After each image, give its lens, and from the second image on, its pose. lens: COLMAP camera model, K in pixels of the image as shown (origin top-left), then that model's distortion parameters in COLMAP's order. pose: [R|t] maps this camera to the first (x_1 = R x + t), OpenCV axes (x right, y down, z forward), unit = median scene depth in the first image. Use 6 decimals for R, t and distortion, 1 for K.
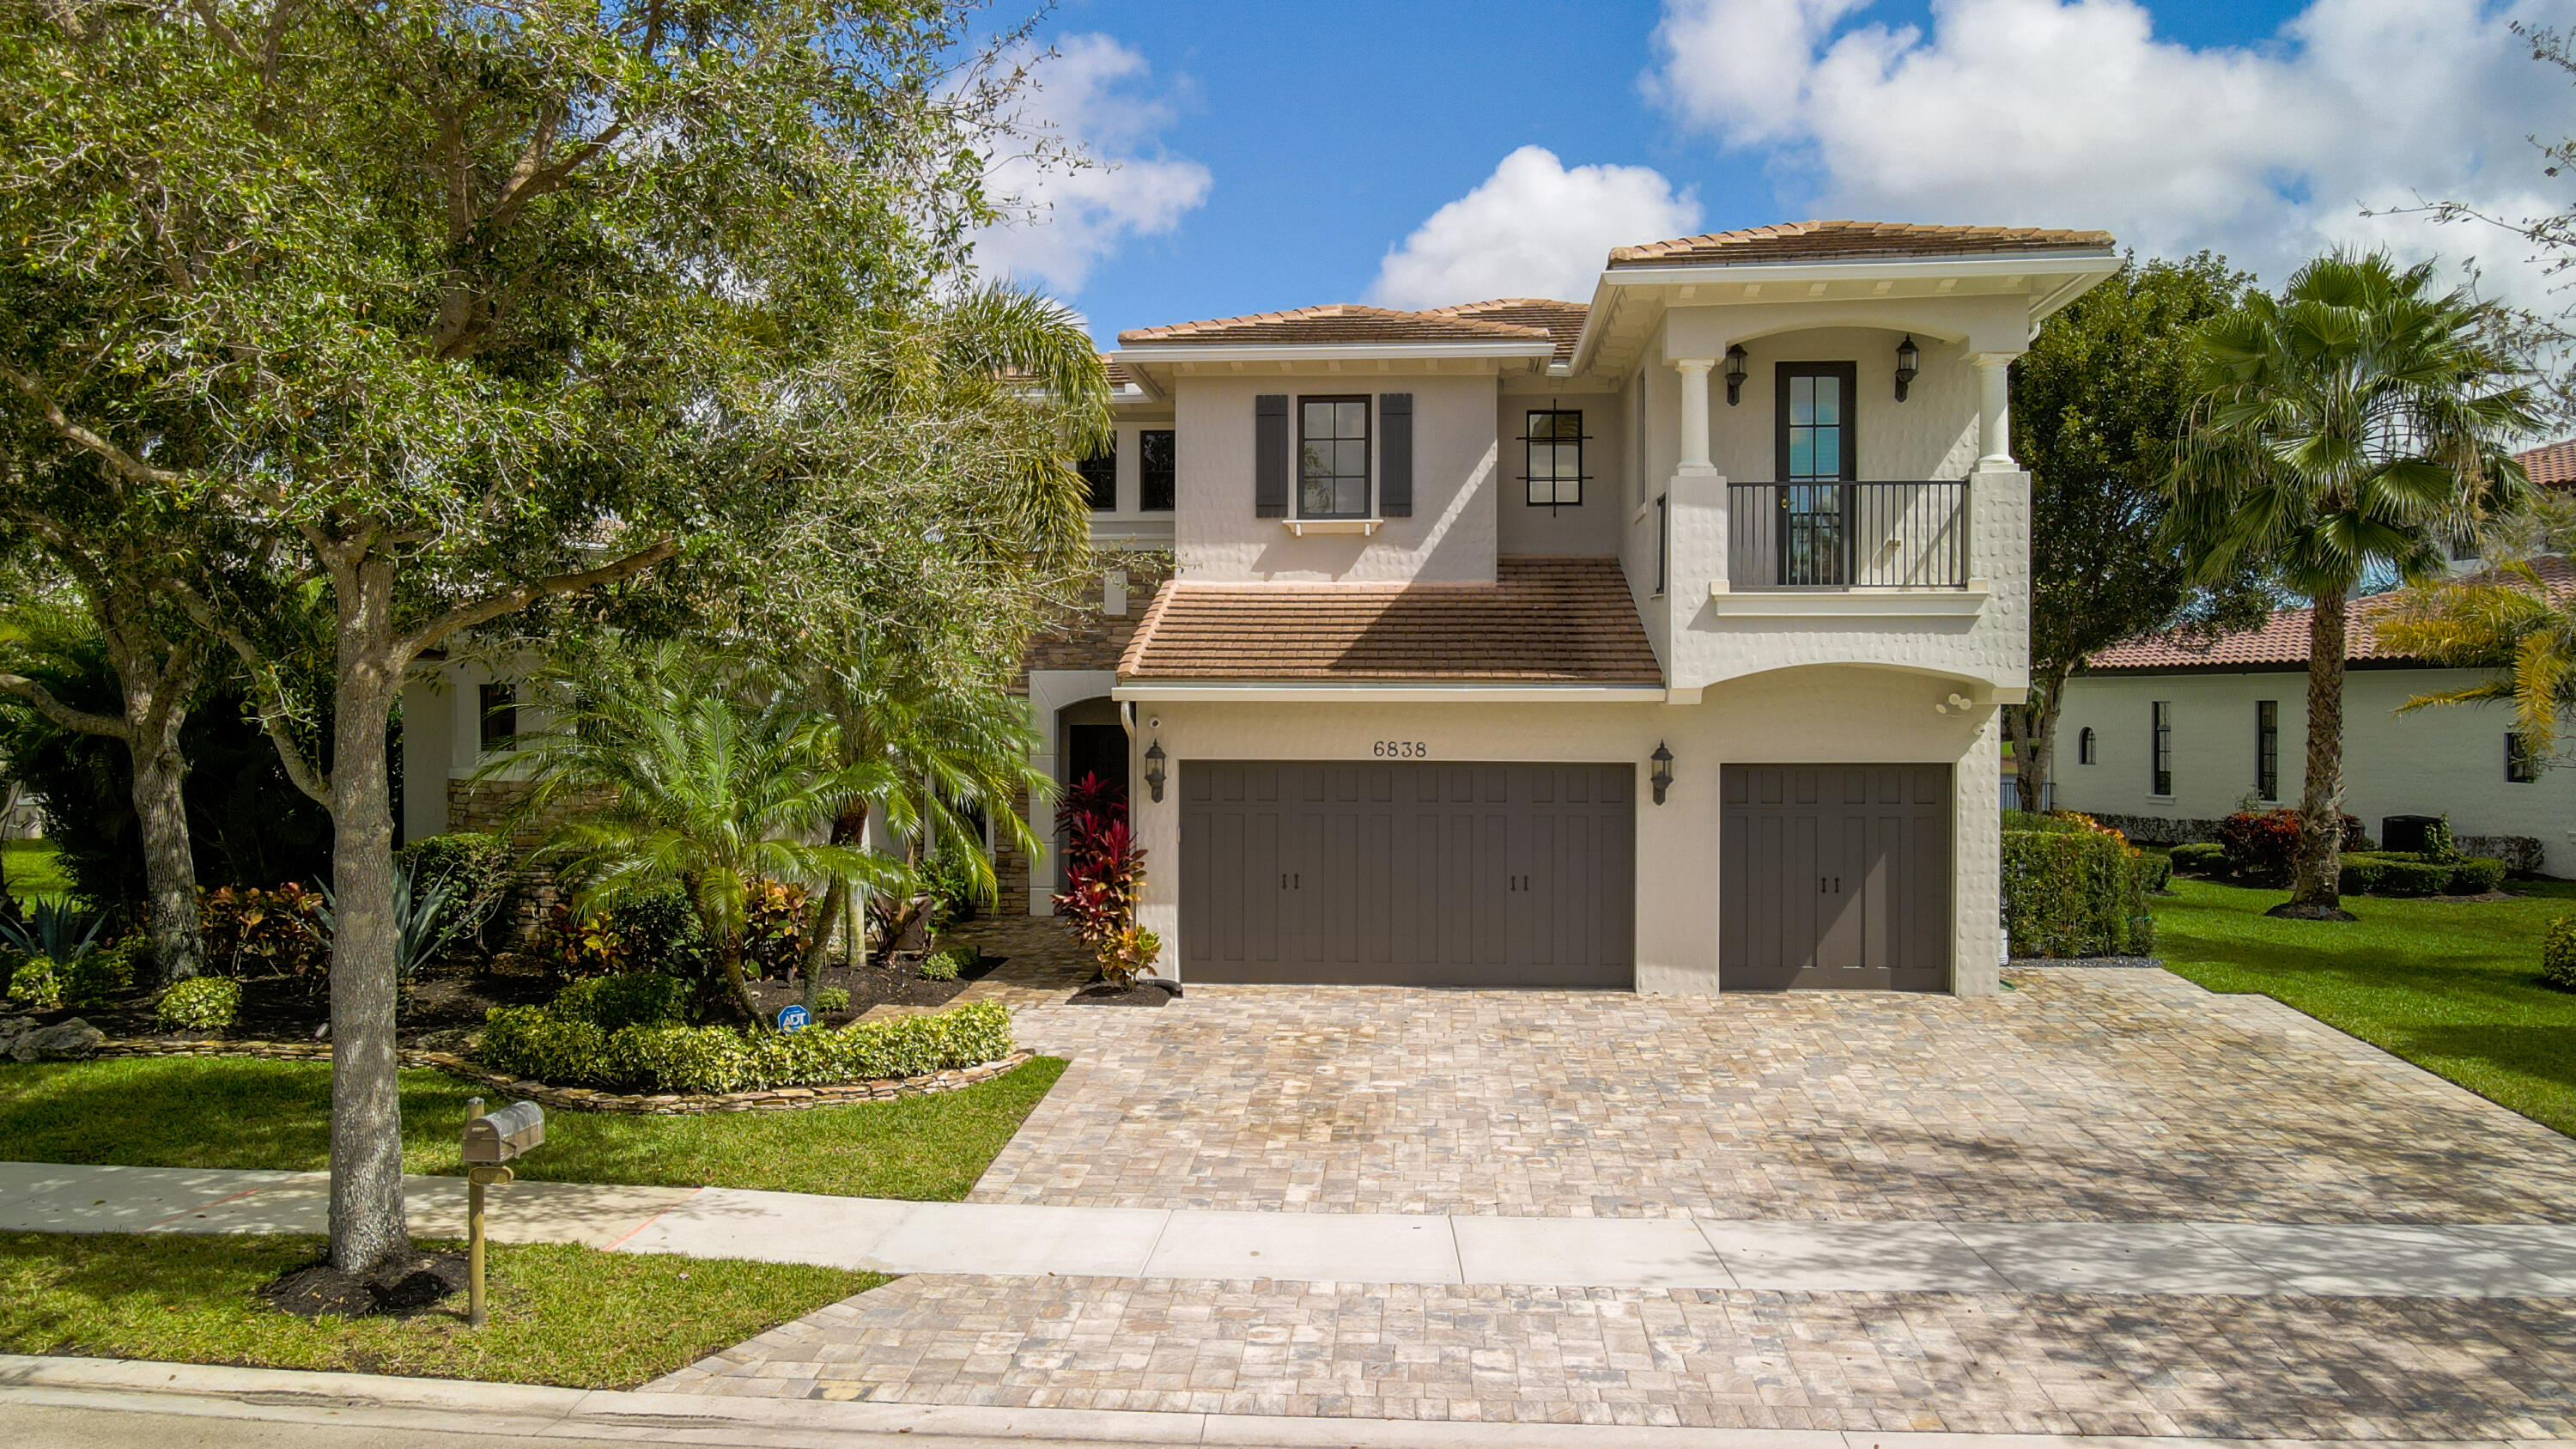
lens RADIAL K [[1880.6, 0, 1288.0], [0, 1880.6, 724.5], [0, 0, 1]] dist [-0.032016, 0.044574]
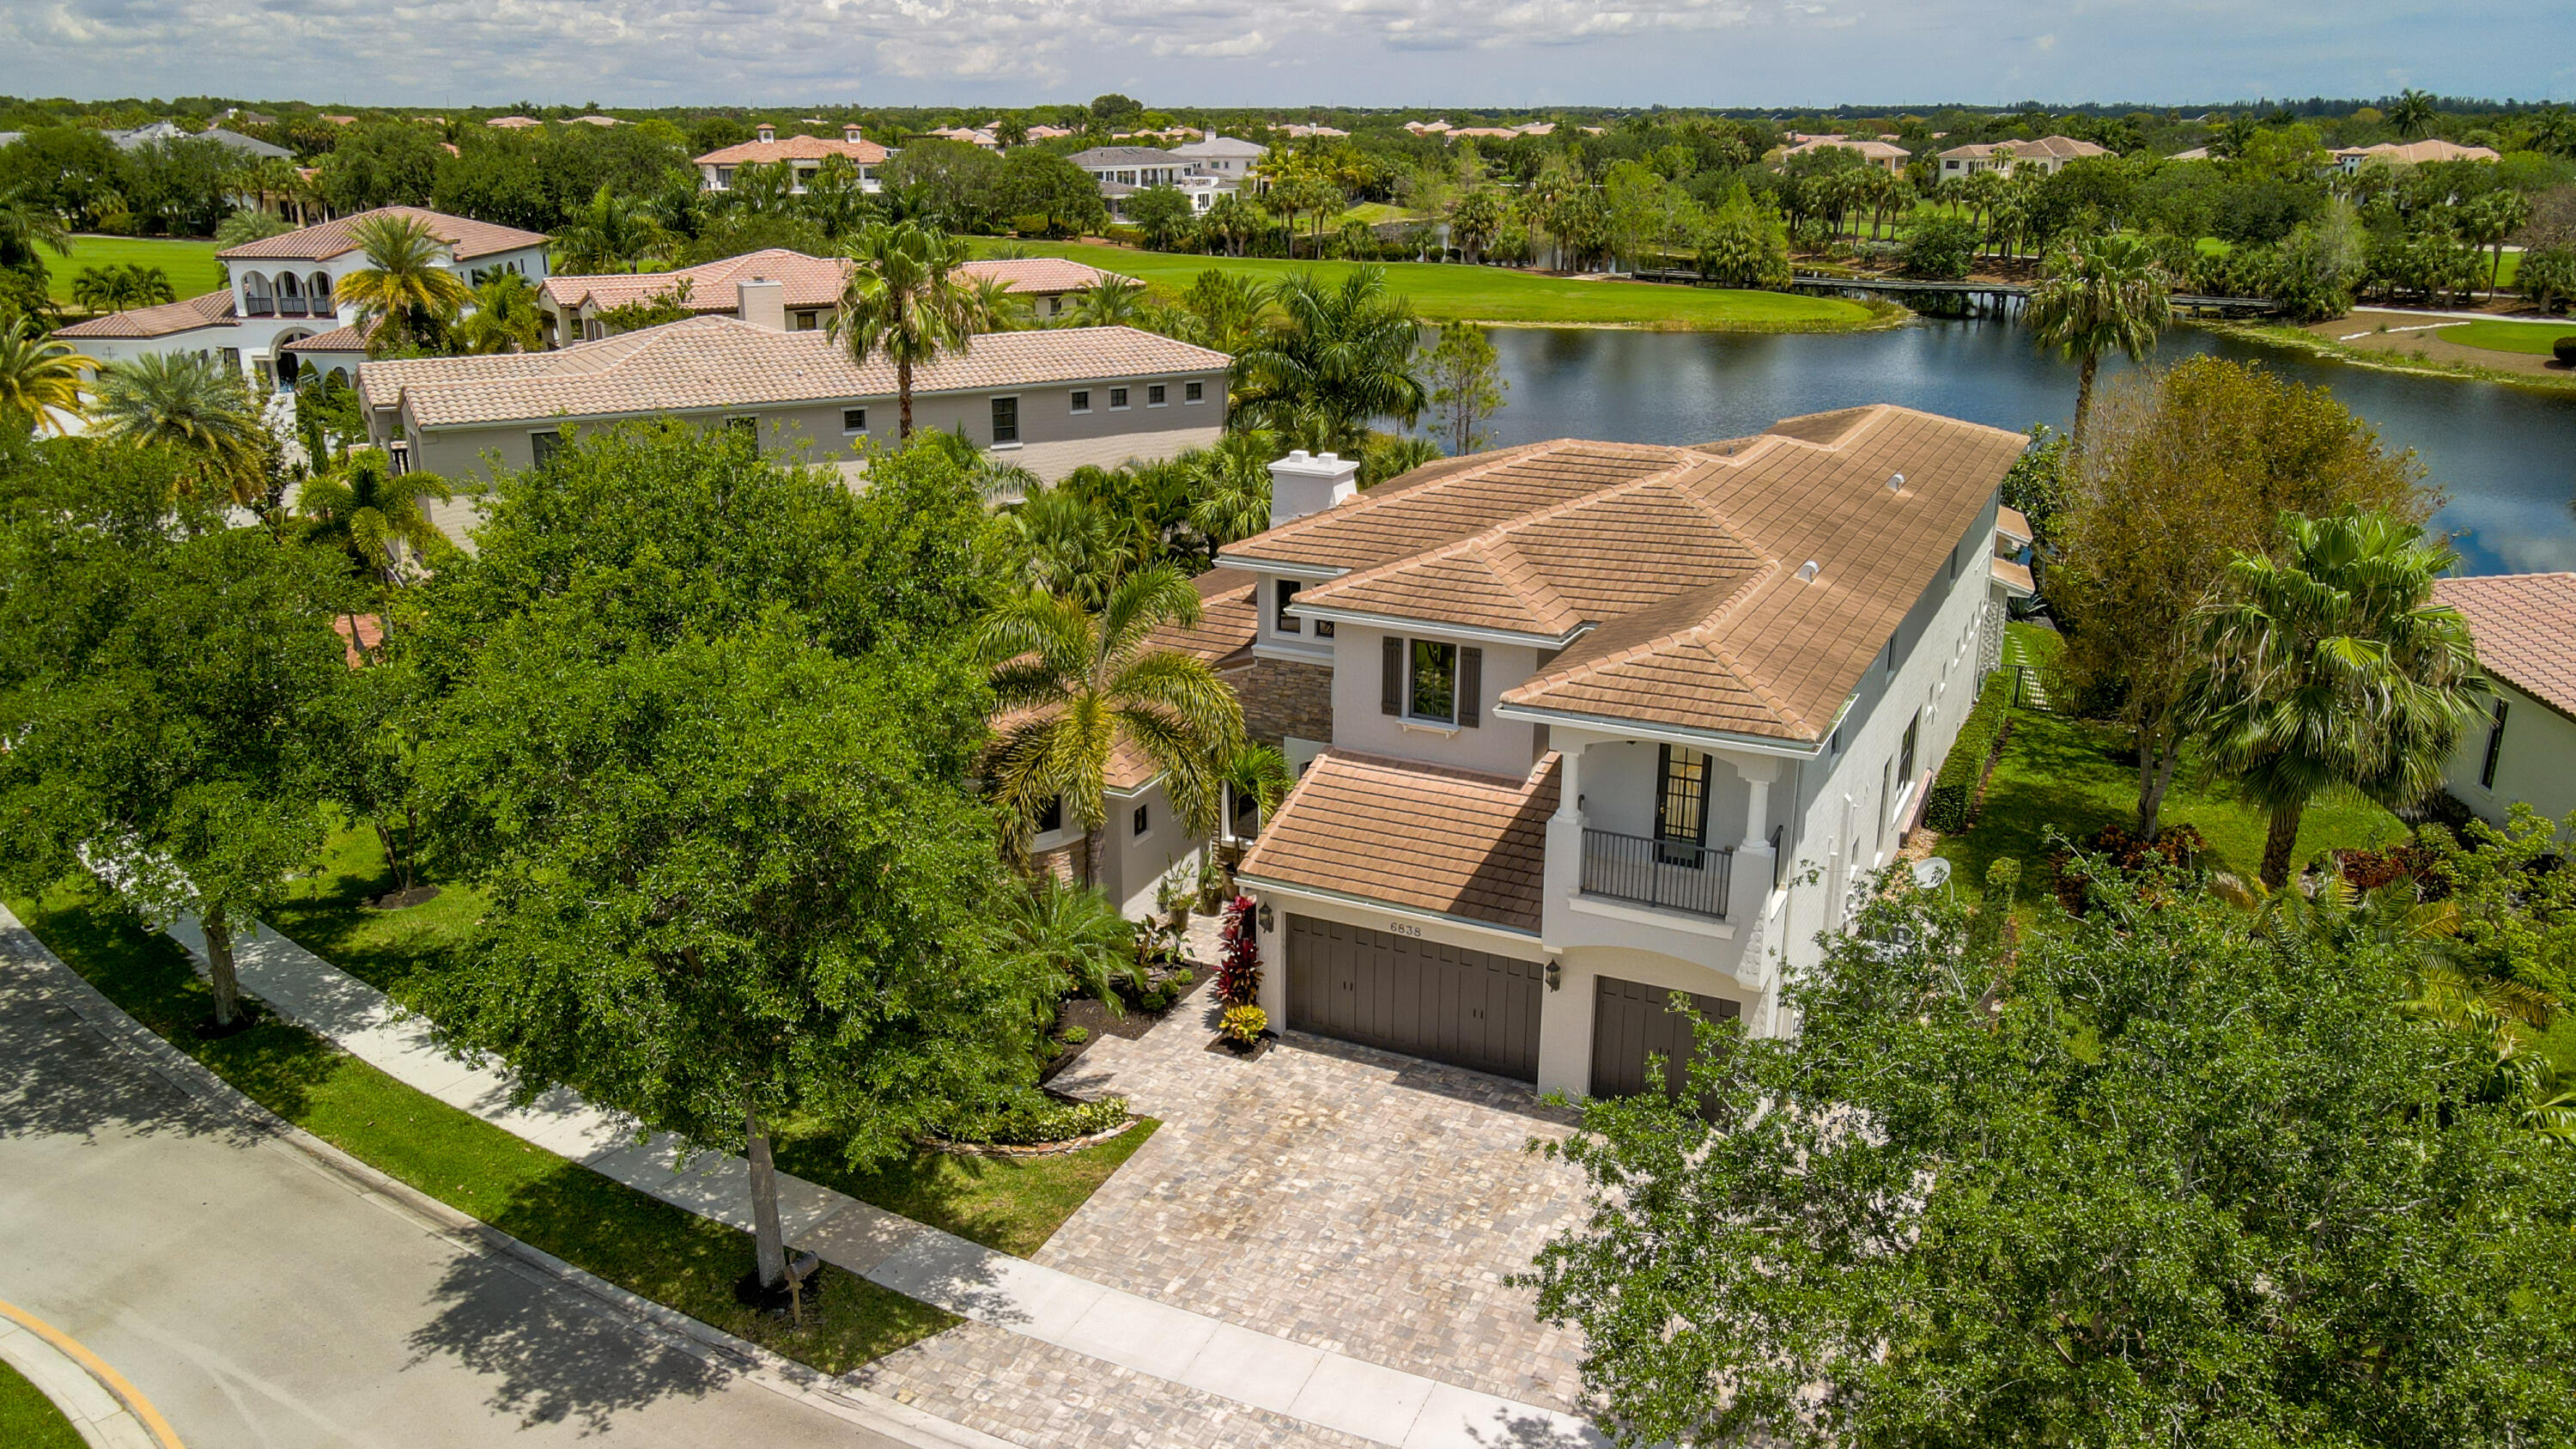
lens RADIAL K [[1880.6, 0, 1288.0], [0, 1880.6, 724.5], [0, 0, 1]] dist [-0.032016, 0.044574]
pose [[0.926641, 0.118940, -0.356637, 0.531784], [-0.004736, 0.952252, 0.305275, -0.661064], [0.375918, -0.281192, 0.882959, -0.425502]]
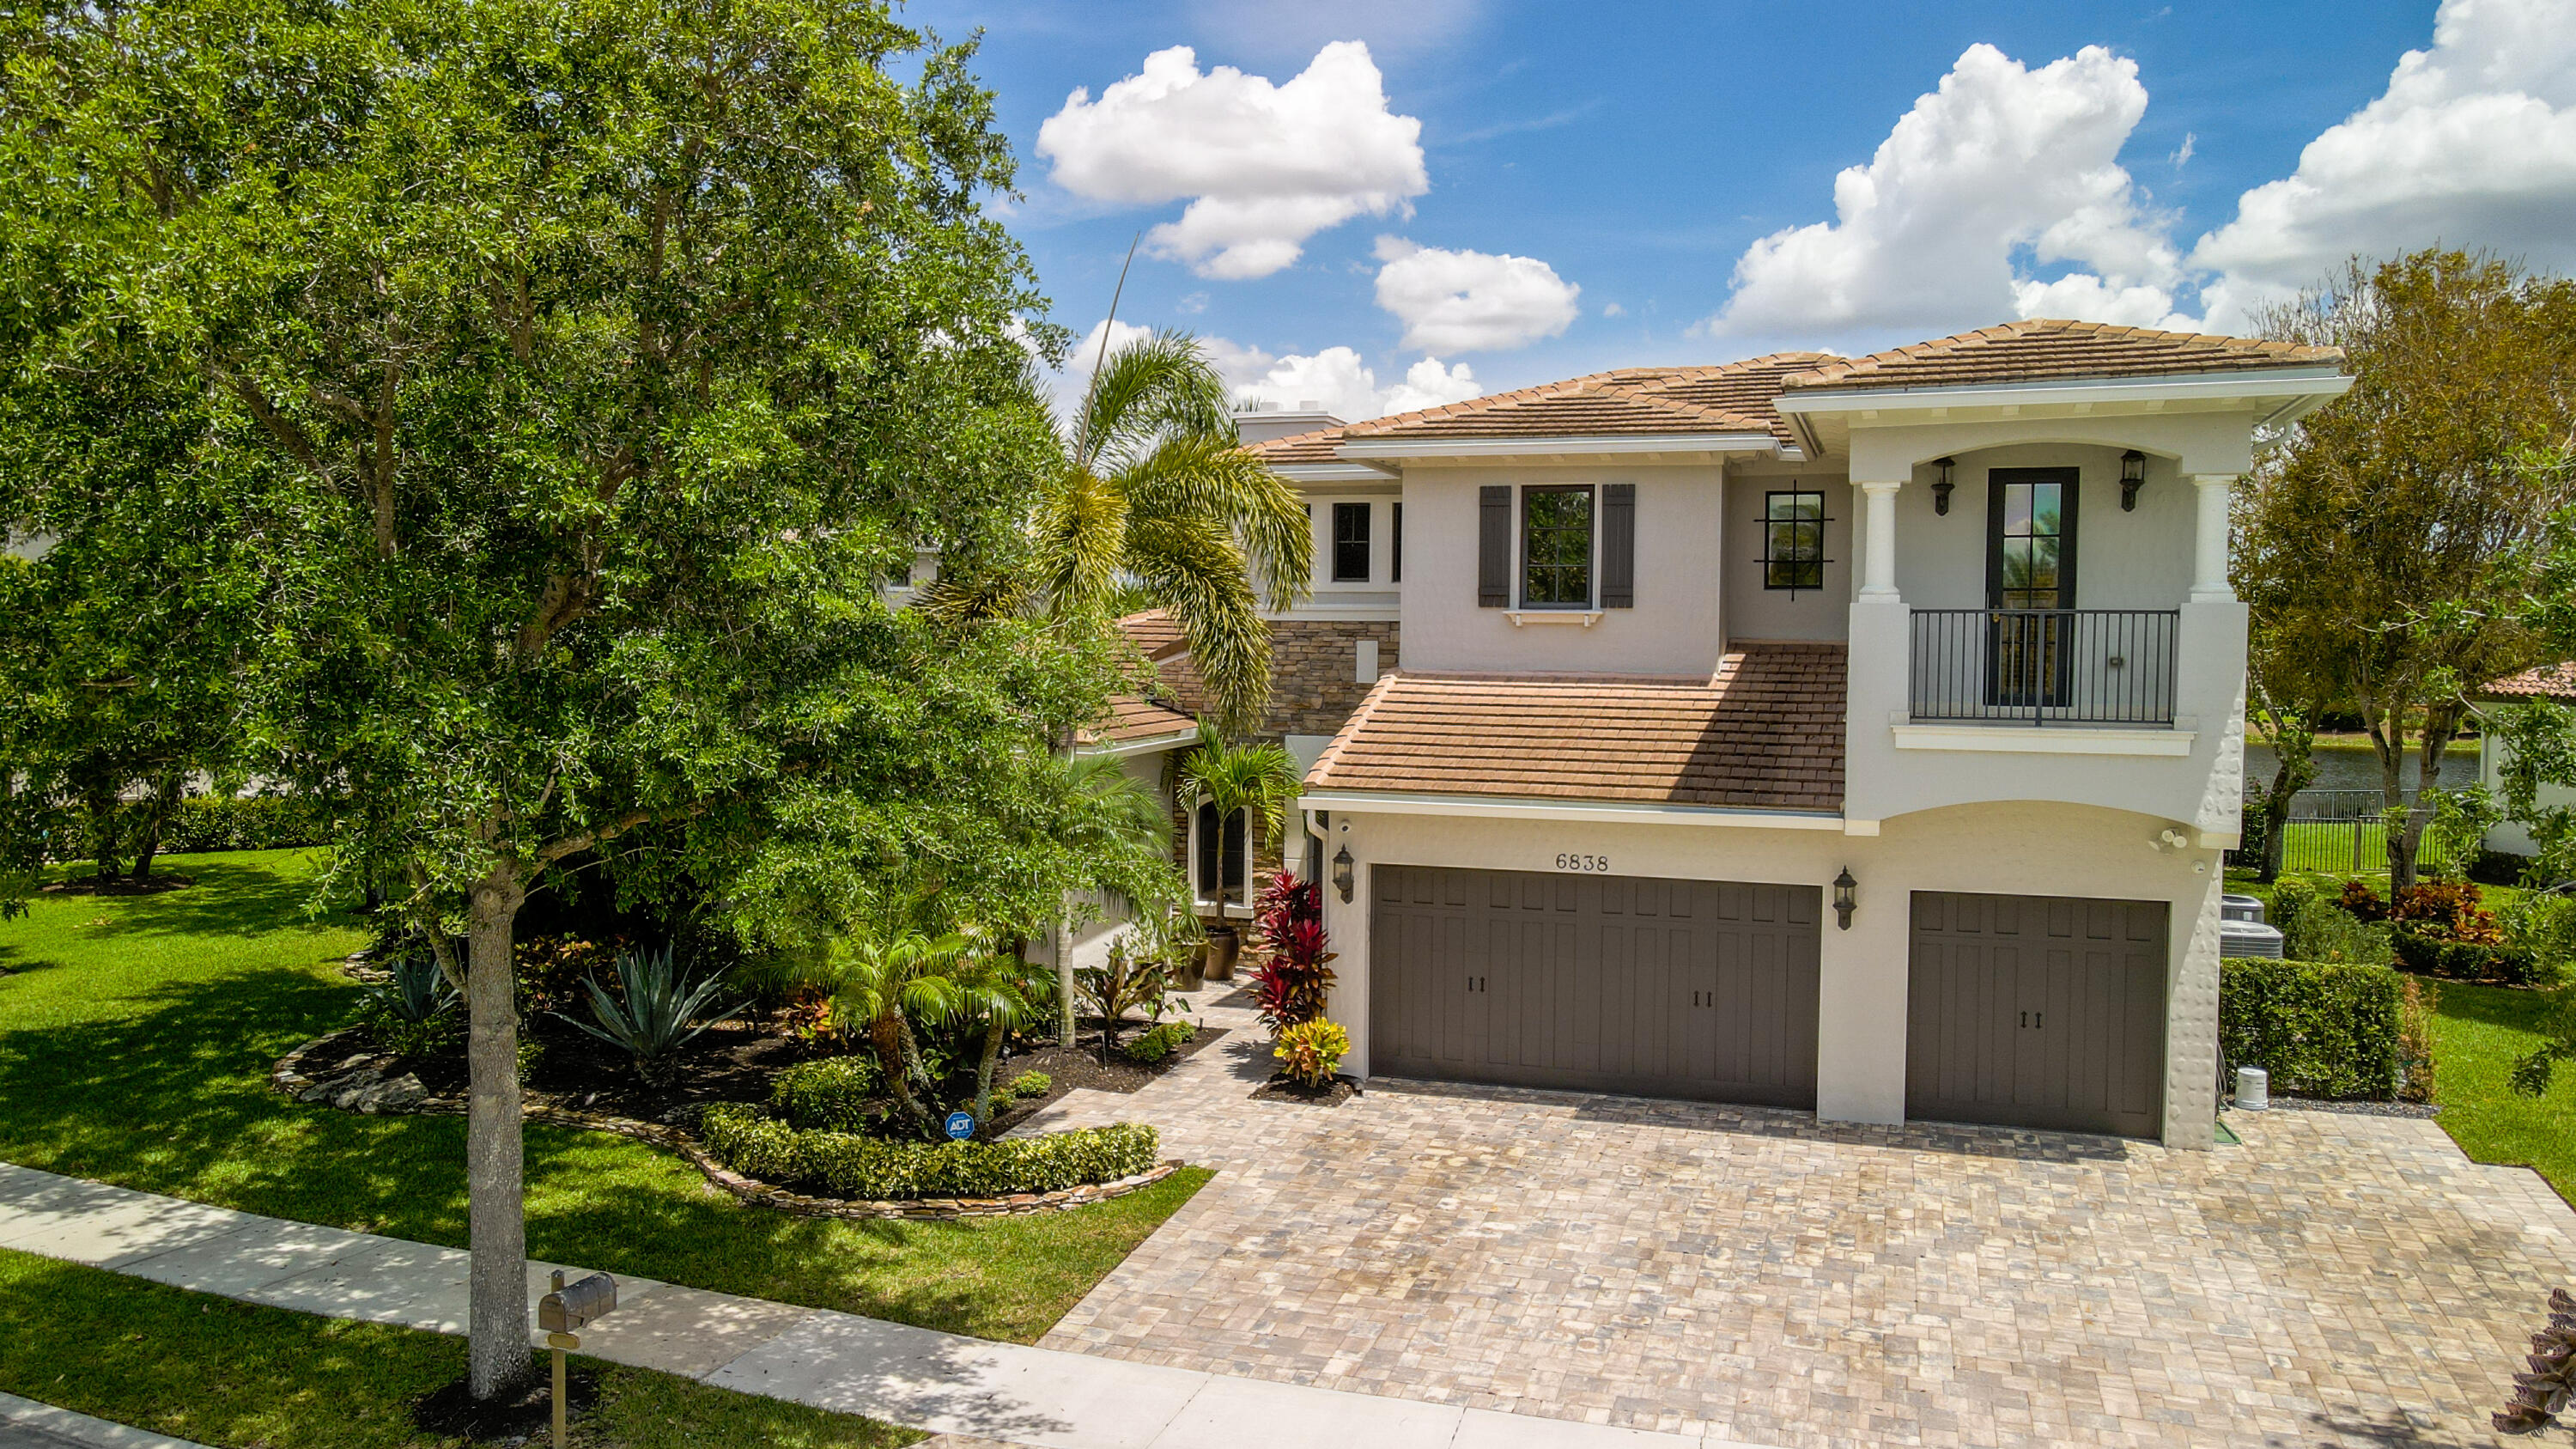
lens RADIAL K [[1880.6, 0, 1288.0], [0, 1880.6, 724.5], [0, 0, 1]] dist [-0.032016, 0.044574]
pose [[0.971784, 0.019238, -0.235085, 0.144489], [-0.010574, 0.999220, 0.038058, -0.099197], [0.235634, -0.034498, 0.971229, -0.013450]]
